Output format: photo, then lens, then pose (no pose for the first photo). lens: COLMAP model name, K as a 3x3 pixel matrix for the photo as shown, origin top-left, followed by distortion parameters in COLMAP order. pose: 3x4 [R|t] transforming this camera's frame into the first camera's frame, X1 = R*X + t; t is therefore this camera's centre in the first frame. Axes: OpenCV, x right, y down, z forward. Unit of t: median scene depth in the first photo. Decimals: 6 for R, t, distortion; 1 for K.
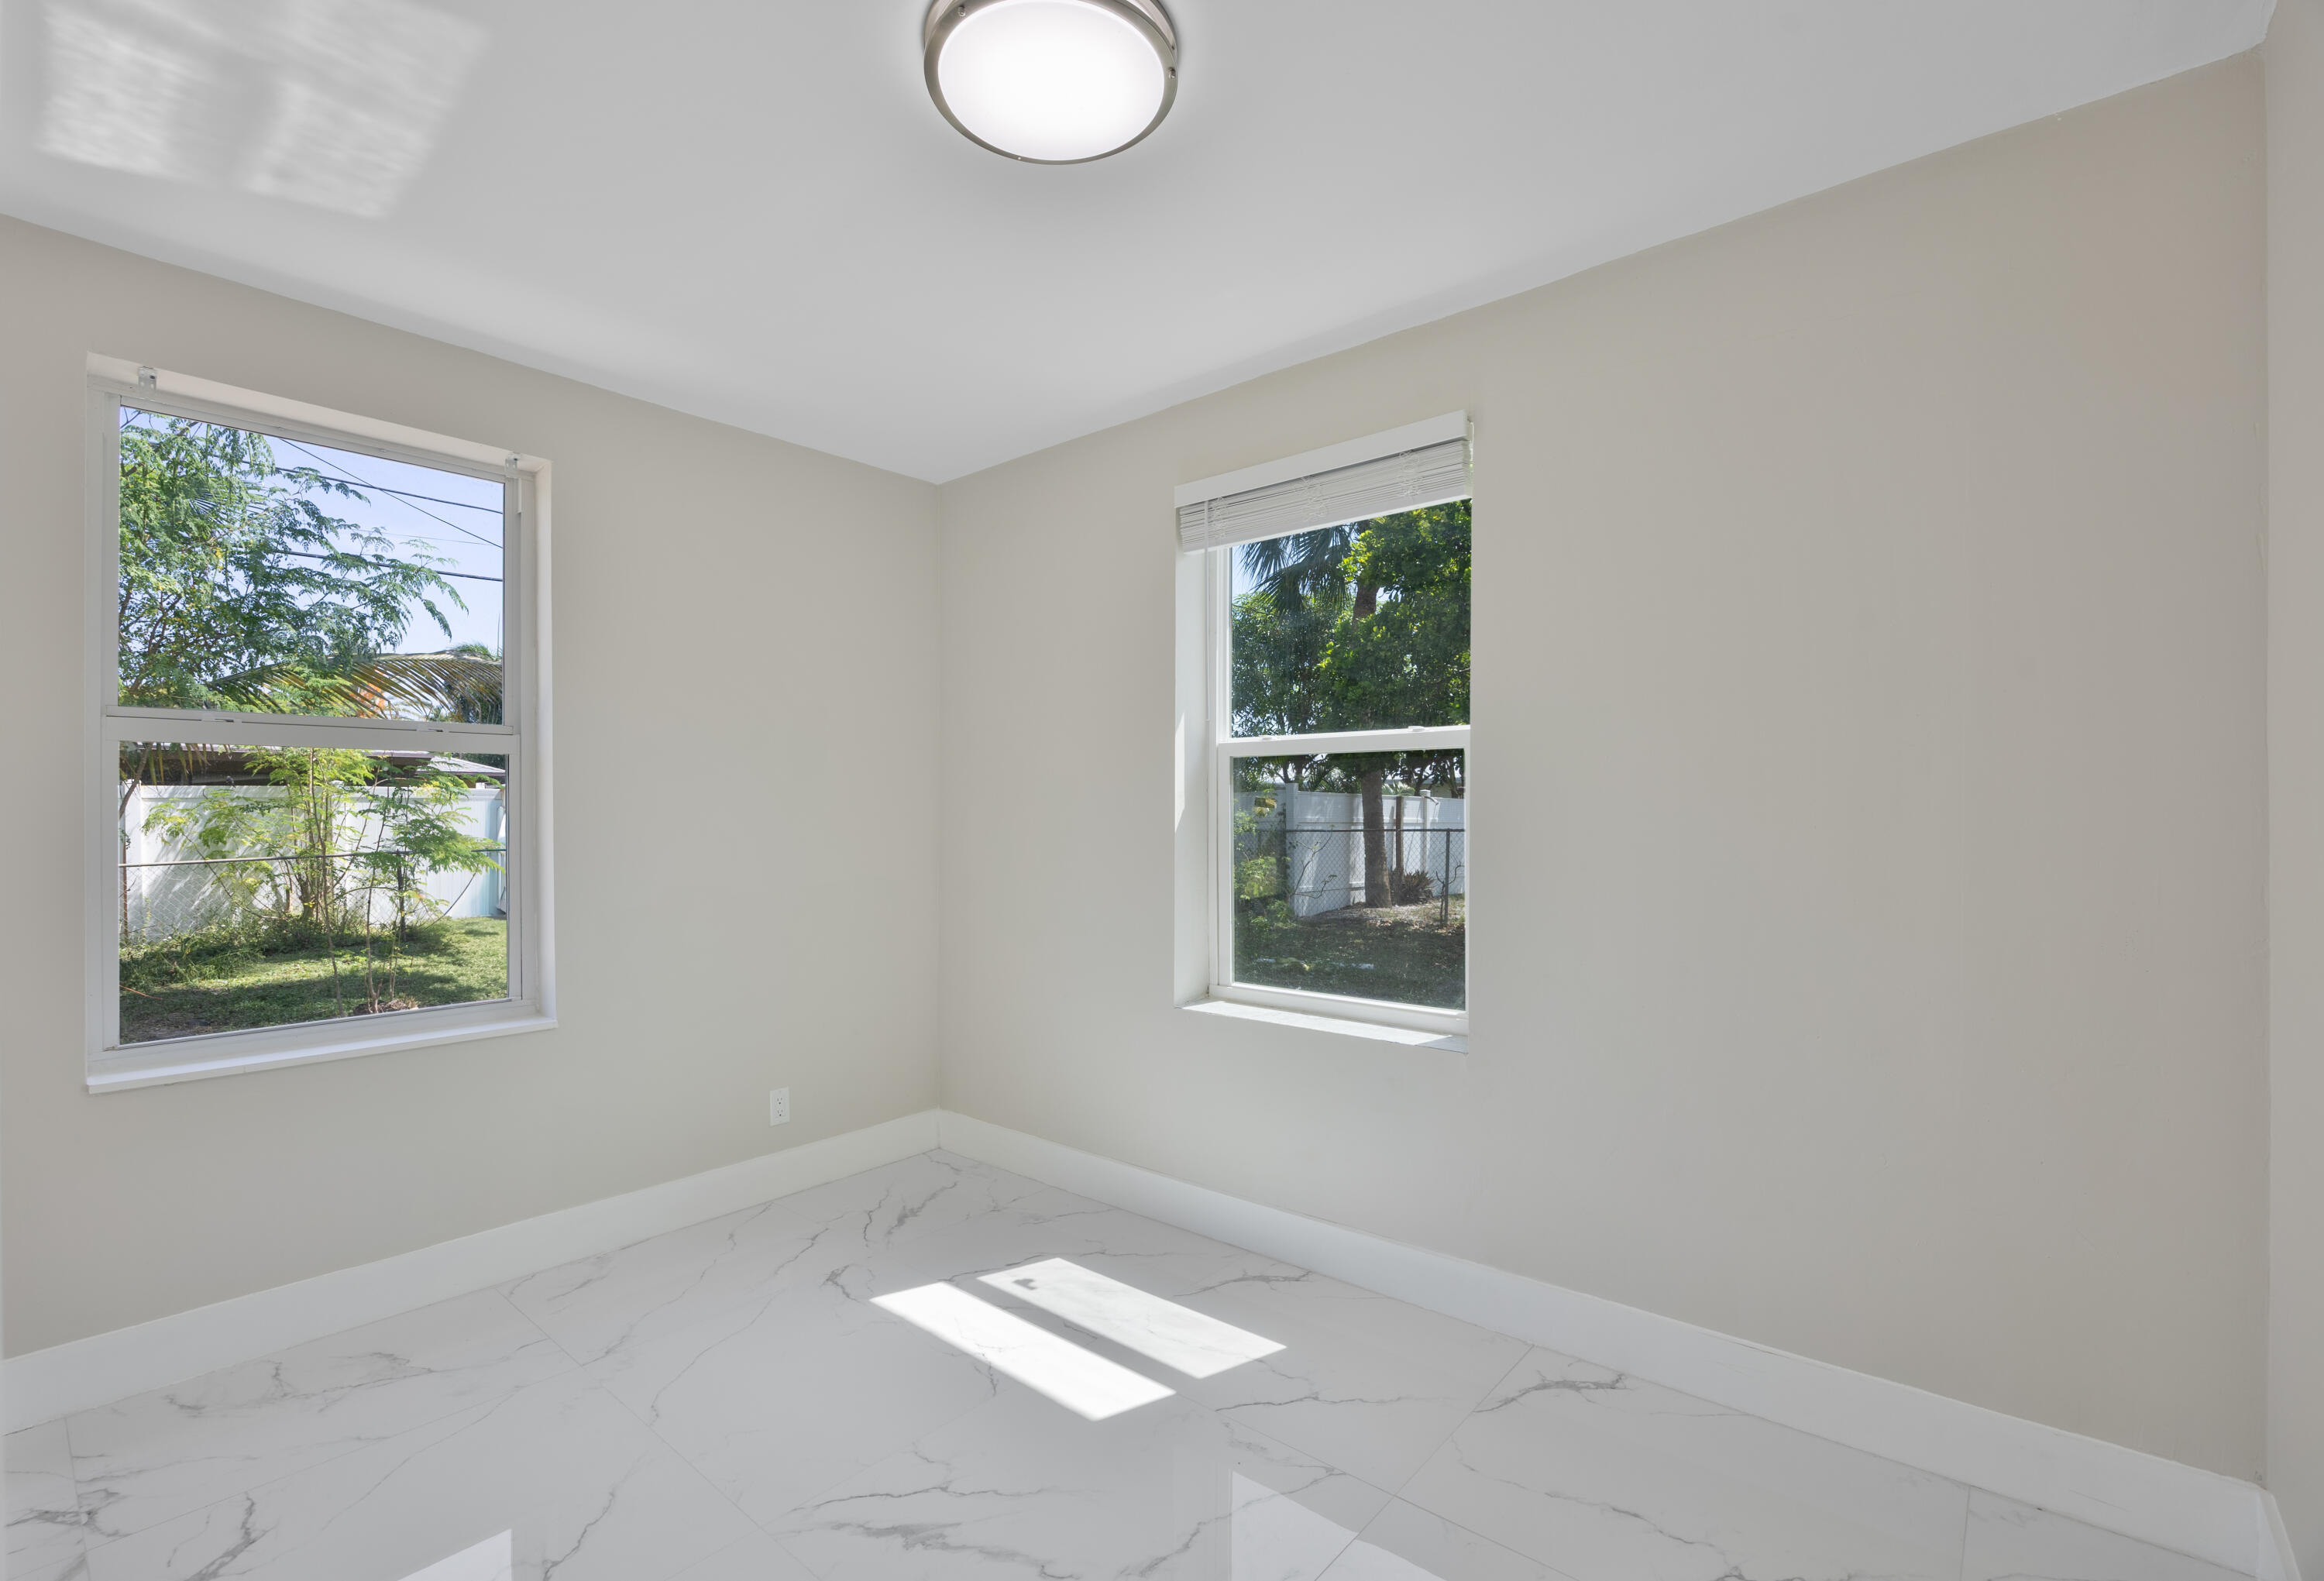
lens RADIAL K [[1041.6, 0, 1166.7], [0, 1041.6, 781.3], [0, 0, 1]] dist [0.000191, -0.000619]
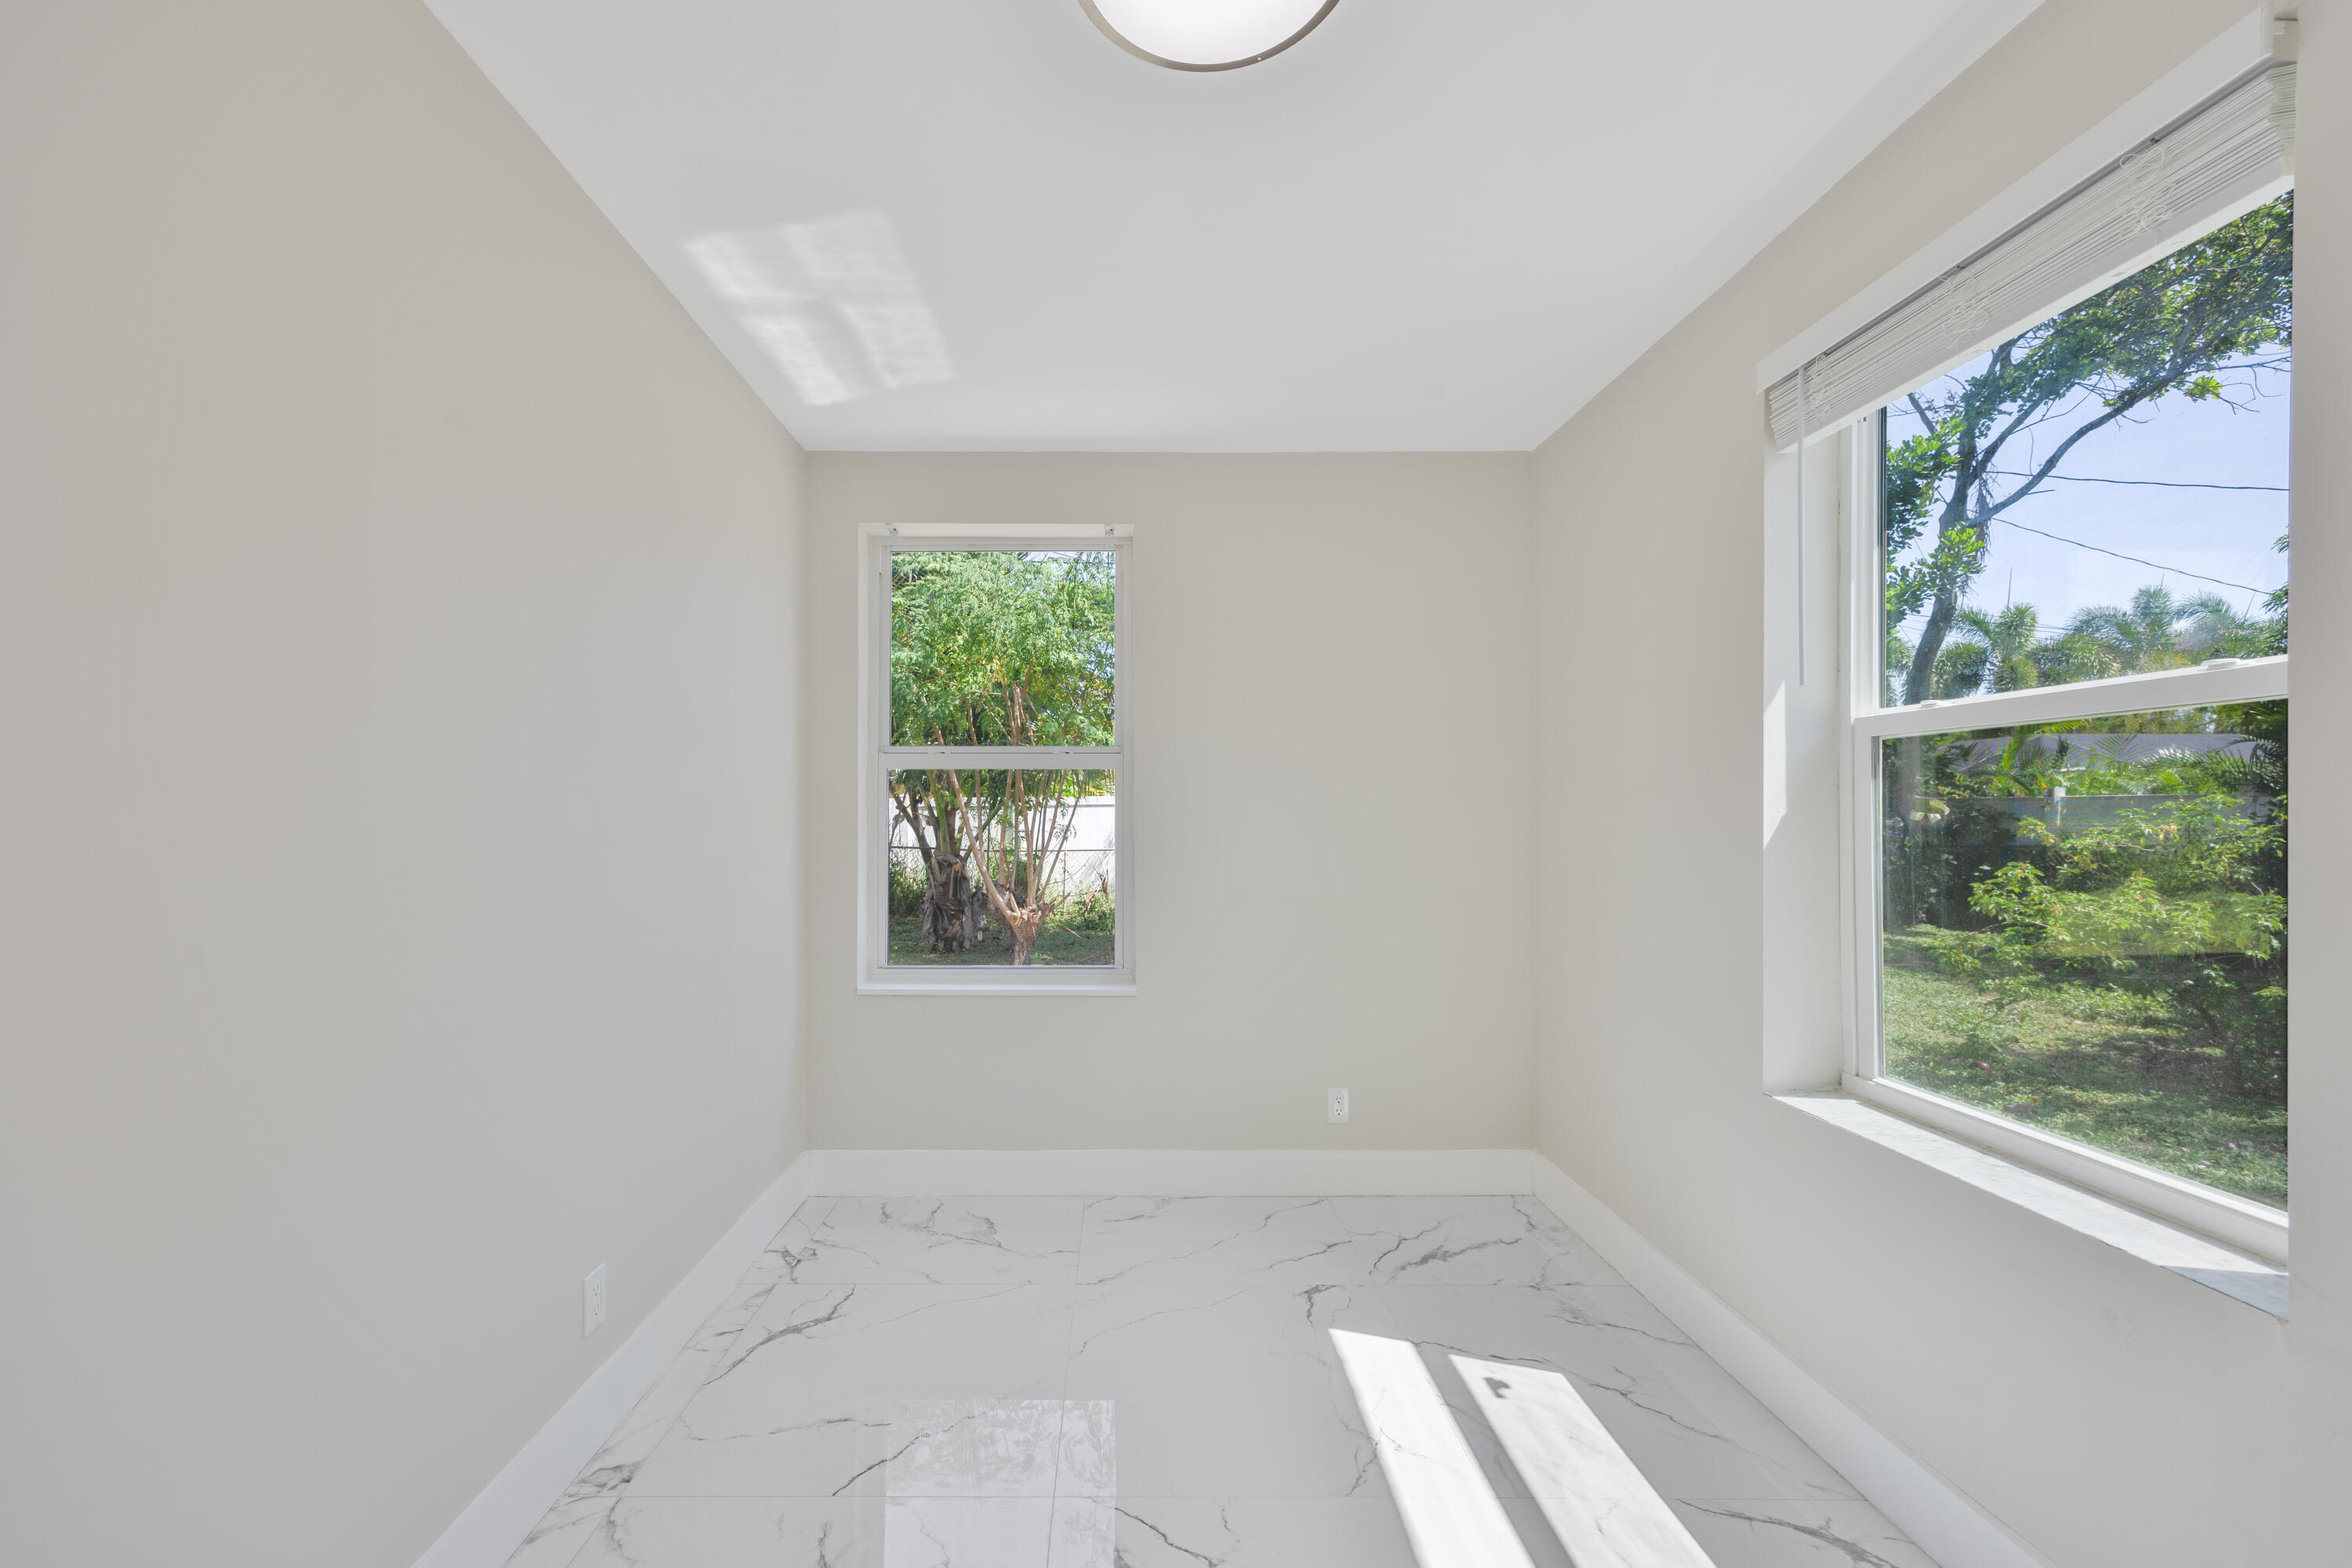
lens RADIAL K [[984.8, 0, 1176.0], [0, 984.8, 784.0], [0, 0, 1]] dist [0.018550, 0.000334]
pose [[0.649049, -0.020230, -0.760477, 0.285762], [0.019437, 0.999761, -0.010006, 0.004808], [0.760498, -0.008287, 0.649287, 0.272980]]
